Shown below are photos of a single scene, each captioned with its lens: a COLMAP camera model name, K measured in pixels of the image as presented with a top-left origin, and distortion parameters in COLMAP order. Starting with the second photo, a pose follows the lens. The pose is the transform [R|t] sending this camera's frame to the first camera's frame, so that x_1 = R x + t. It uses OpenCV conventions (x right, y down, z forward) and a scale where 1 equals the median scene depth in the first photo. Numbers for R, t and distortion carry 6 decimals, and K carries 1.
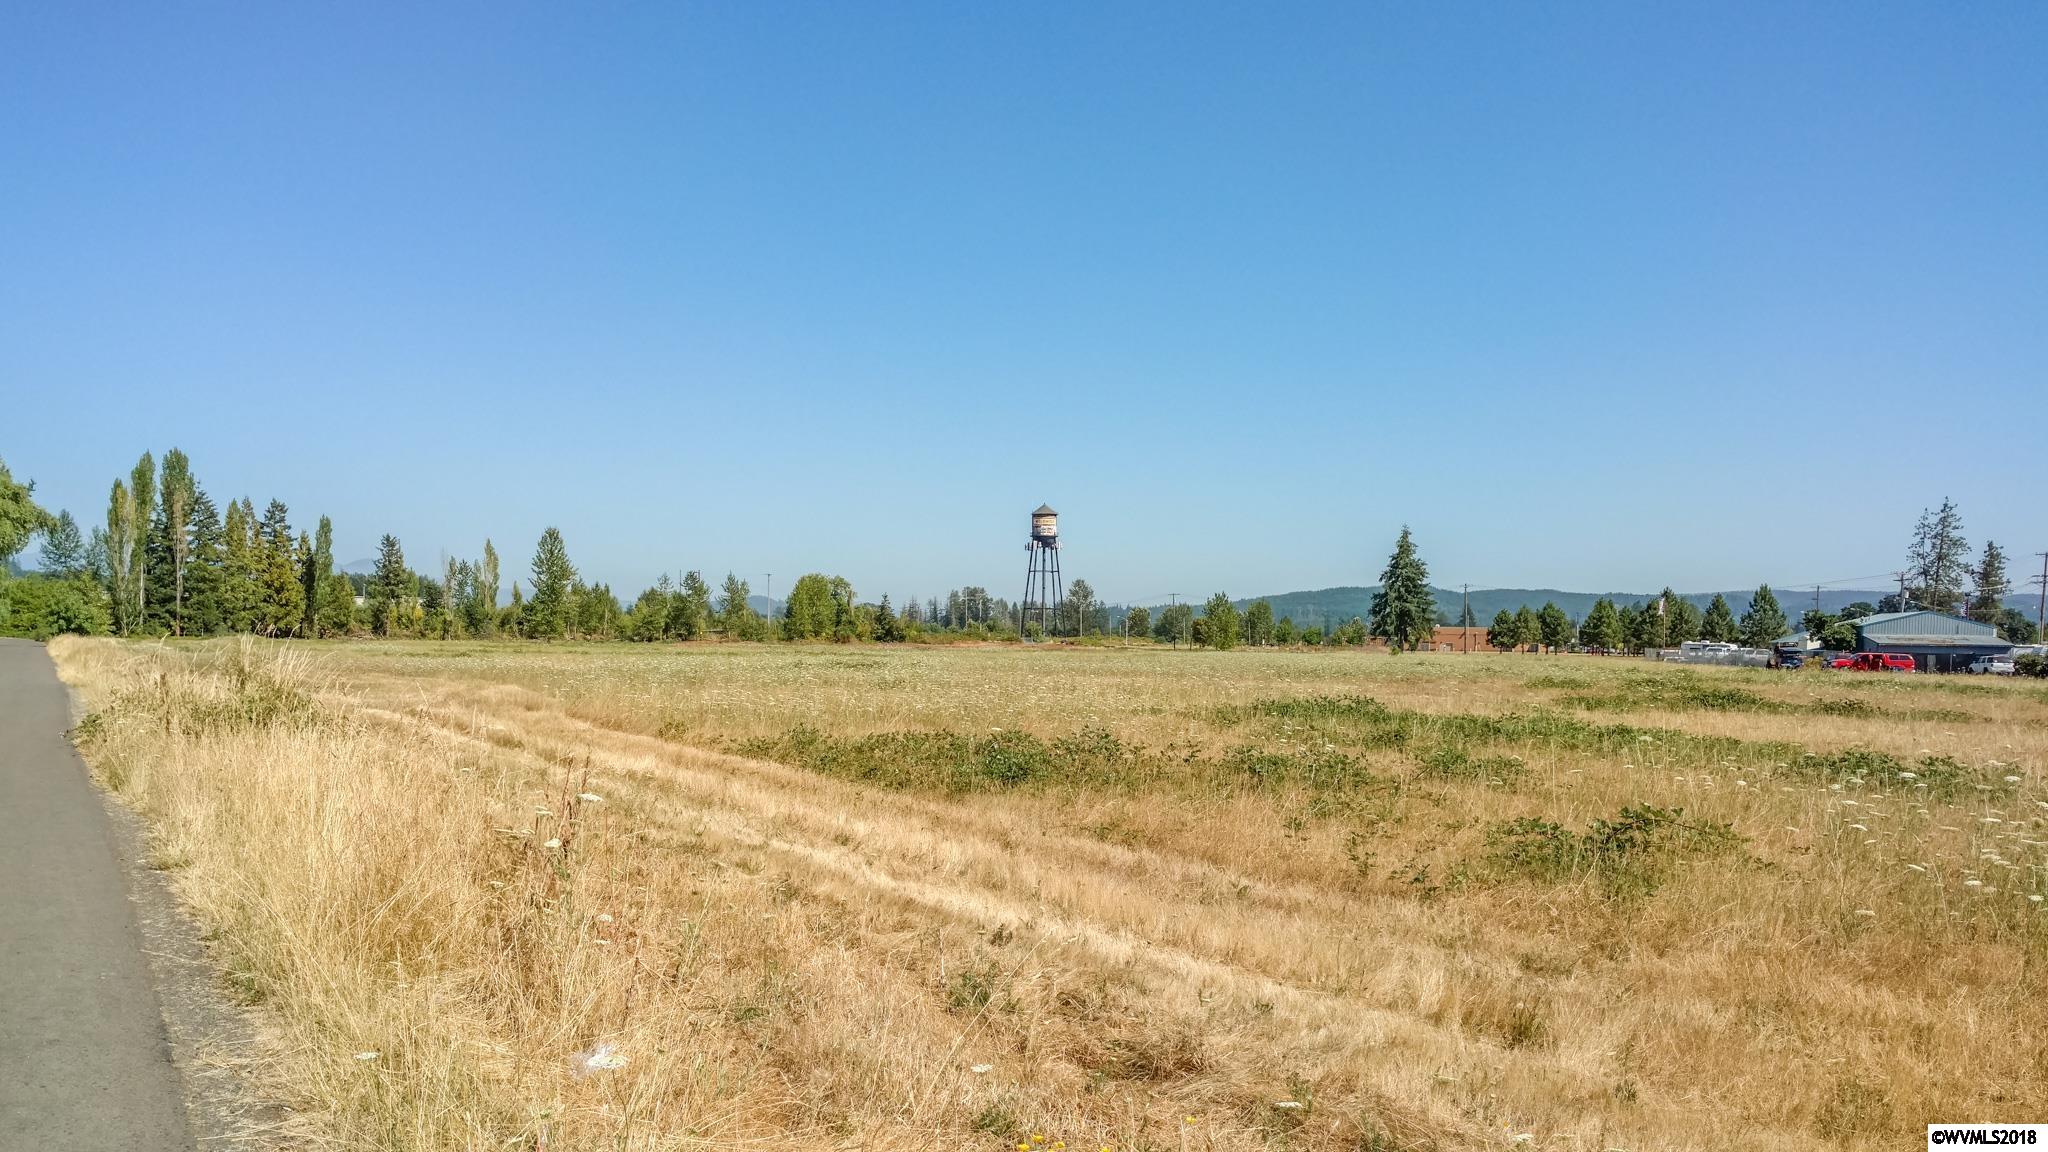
lens RADIAL K [[1699.6, 0, 1024.0], [0, 1699.6, 576.0], [0, 0, 1]] dist [-0.004954, 0.011661]
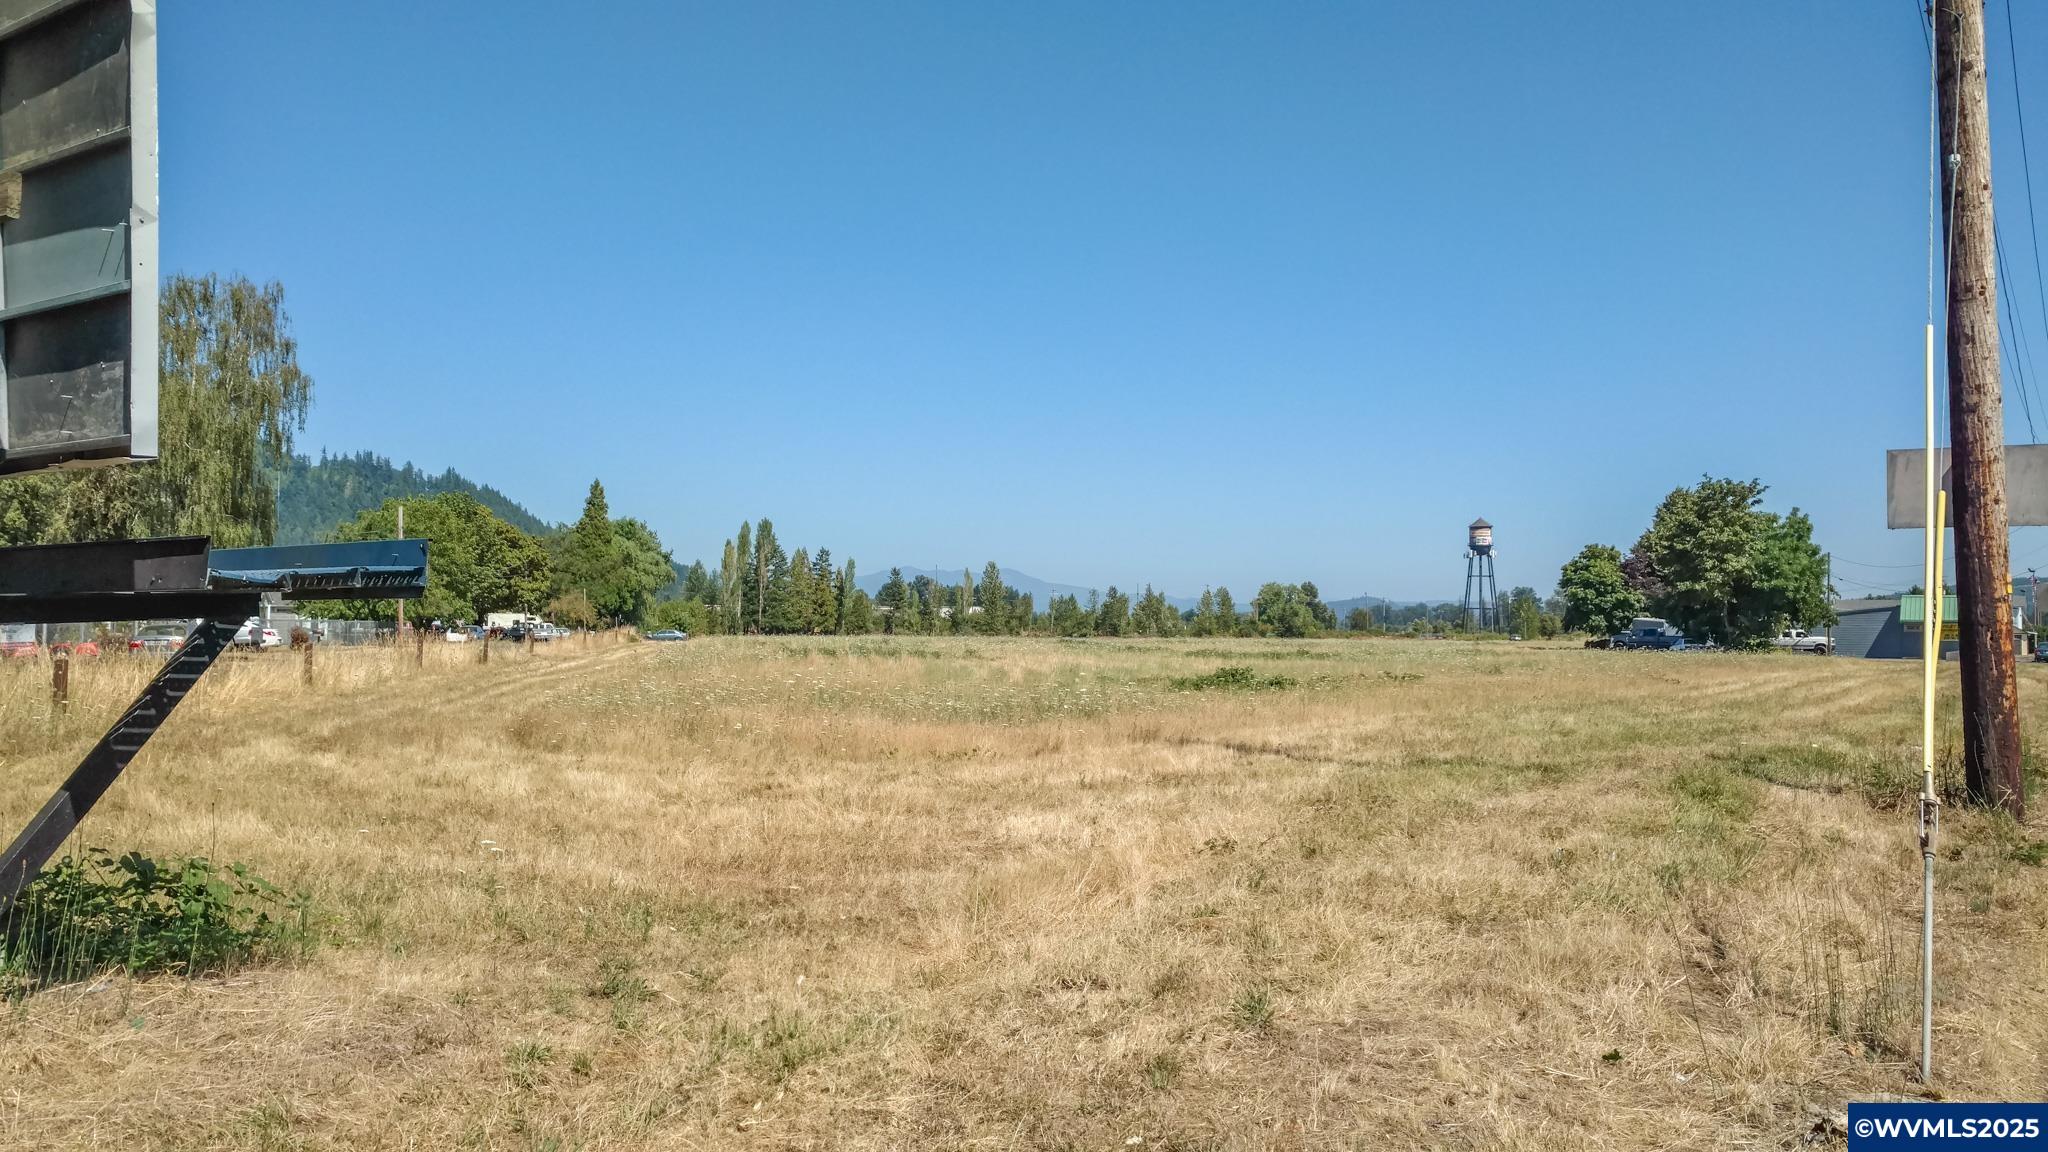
lens RADIAL K [[1699.6, 0, 1024.0], [0, 1699.6, 576.0], [0, 0, 1]] dist [-0.004954, 0.011661]
pose [[0.930880, -0.018744, -0.364844, 0.290284], [0.018608, 0.999819, -0.003890, -0.008532], [0.364851, -0.003168, 0.931061, -0.375500]]
